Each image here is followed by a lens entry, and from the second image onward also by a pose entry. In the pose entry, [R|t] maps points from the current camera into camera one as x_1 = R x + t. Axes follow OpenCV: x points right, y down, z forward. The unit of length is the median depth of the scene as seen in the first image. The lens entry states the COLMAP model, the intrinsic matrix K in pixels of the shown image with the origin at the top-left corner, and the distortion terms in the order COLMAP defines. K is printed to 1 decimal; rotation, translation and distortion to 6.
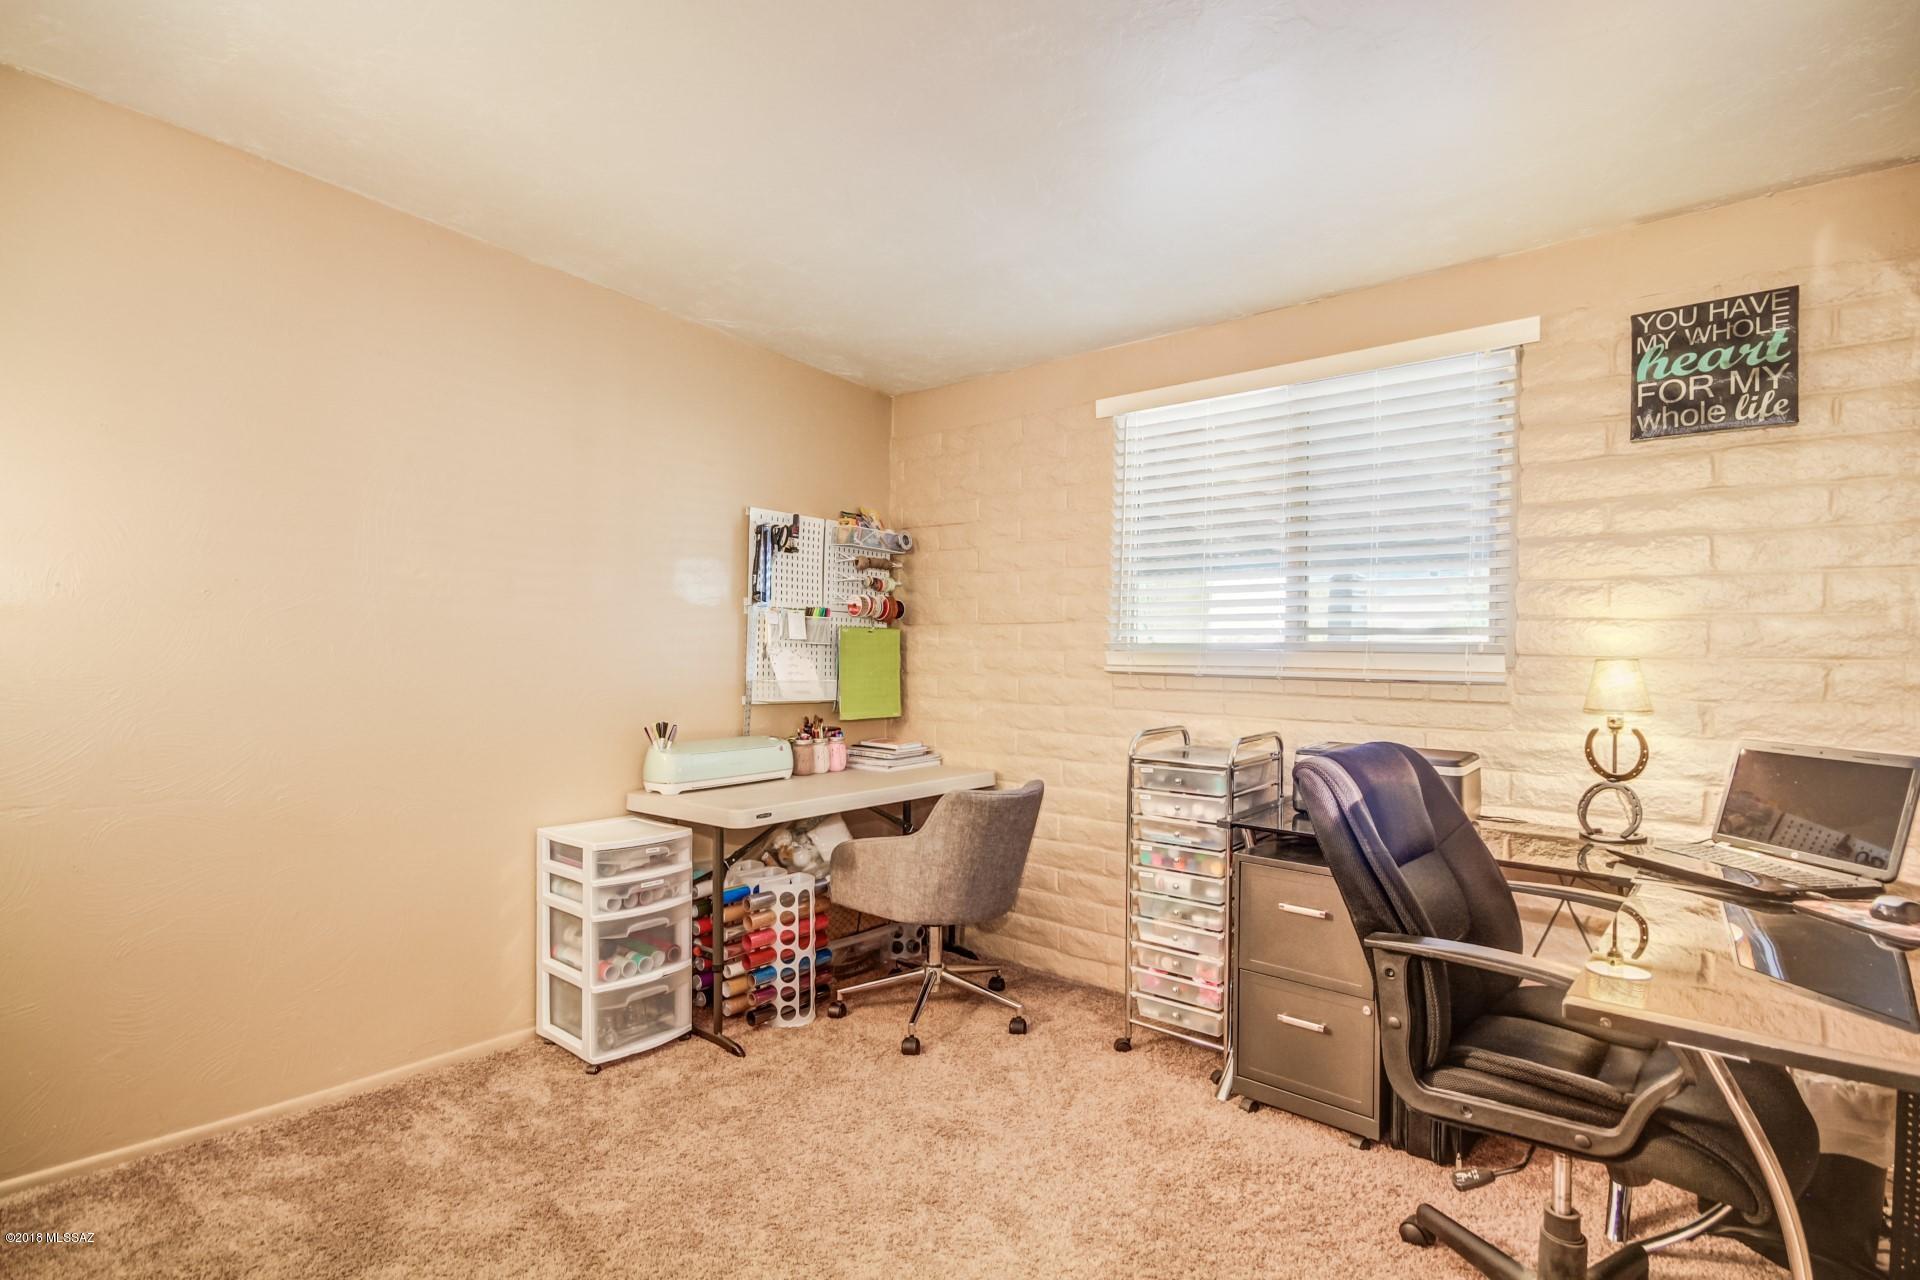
lens RADIAL K [[898.9, 0, 964.9], [0, 898.9, 647.4], [0, 0, 1]] dist [-0.004289, -0.000096]
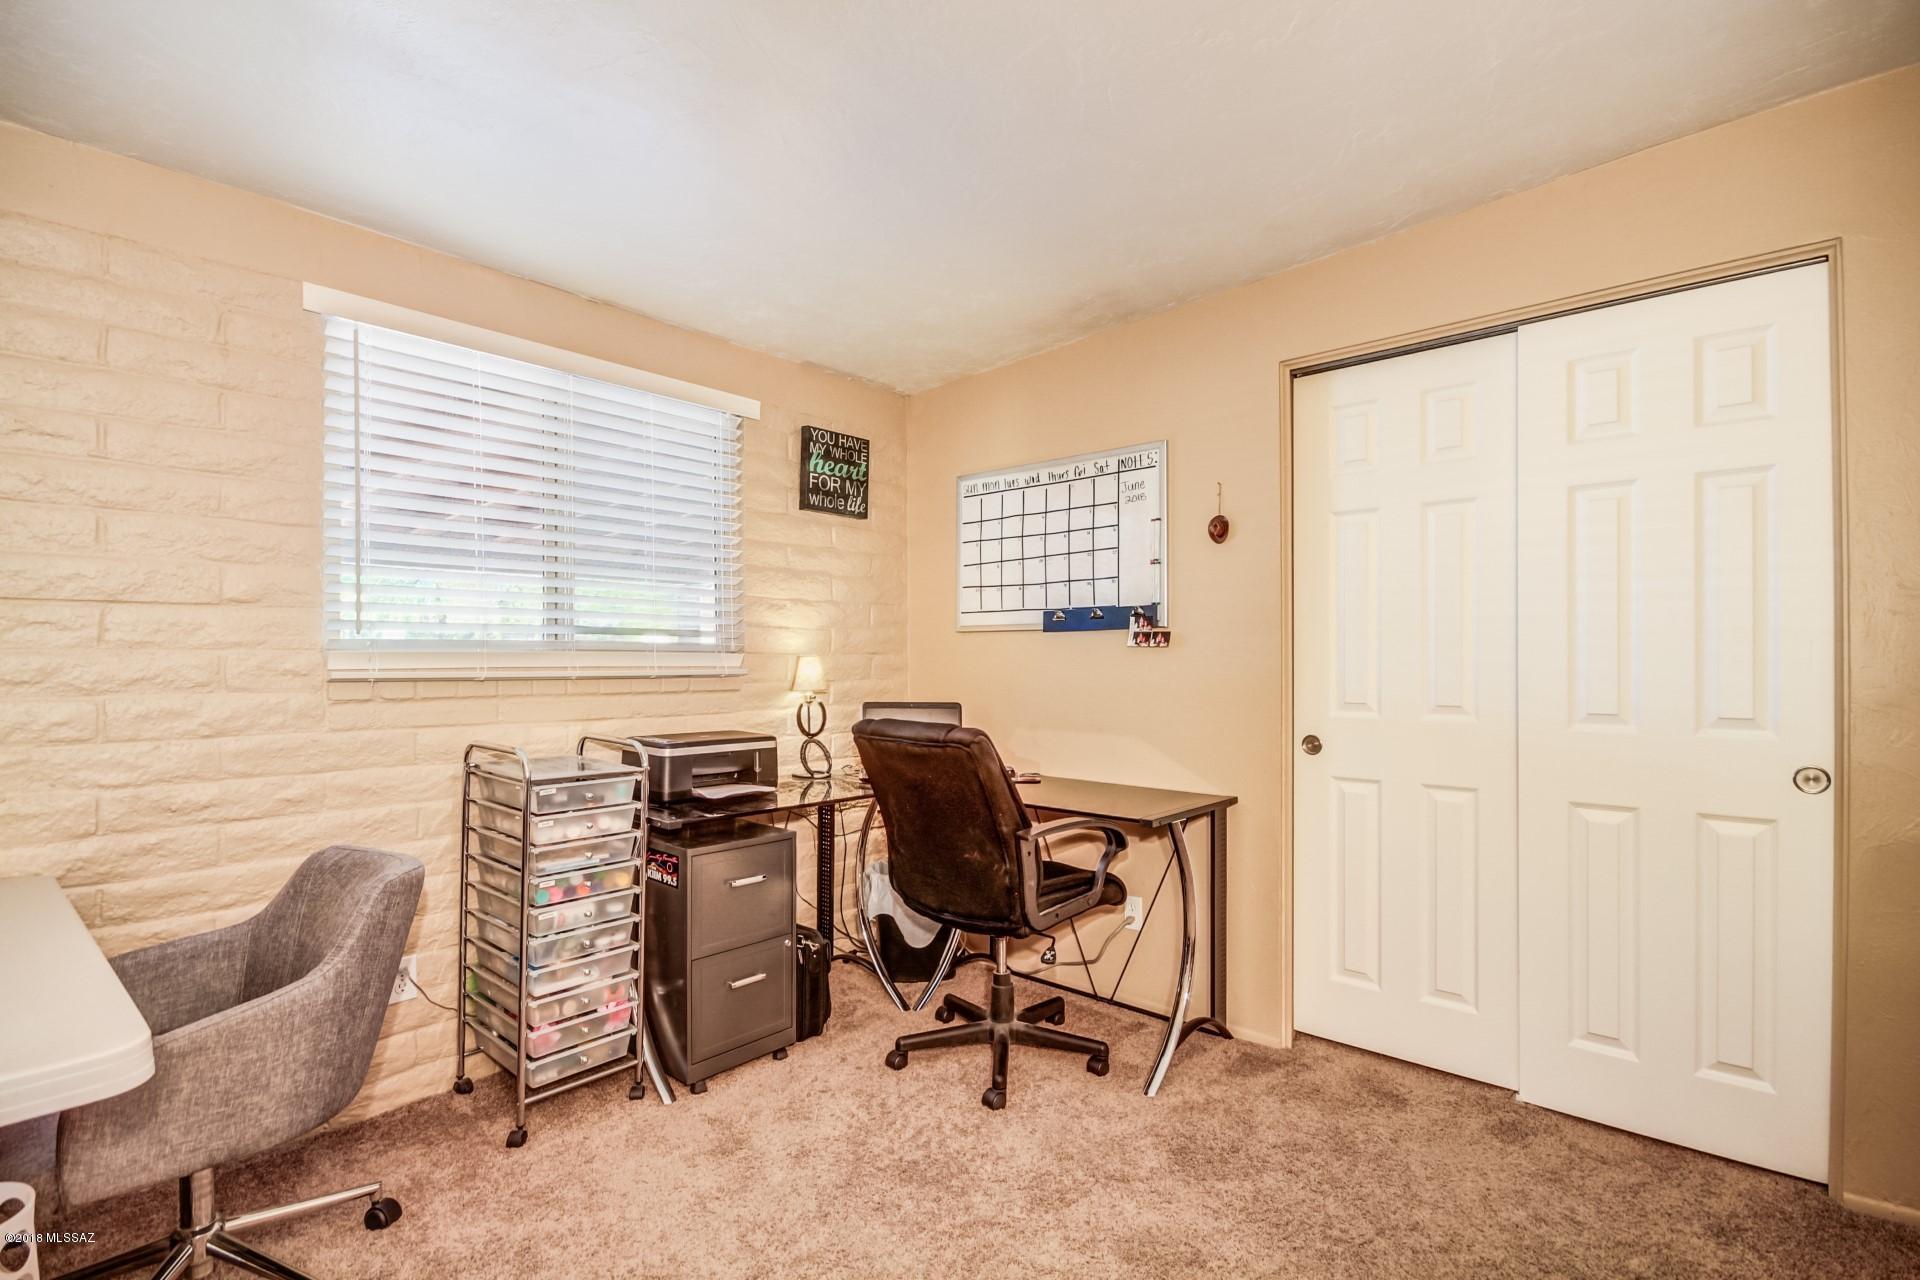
lens RADIAL K [[898.9, 0, 964.0], [0, 898.9, 642.8], [0, 0, 1]] dist [-0.004289, -0.000096]
pose [[0.036133, 0.005204, 0.999333, -0.725481], [-0.006504, 0.999966, -0.004972, -0.002240], [-0.999326, -0.006320, 0.036166, 0.669263]]
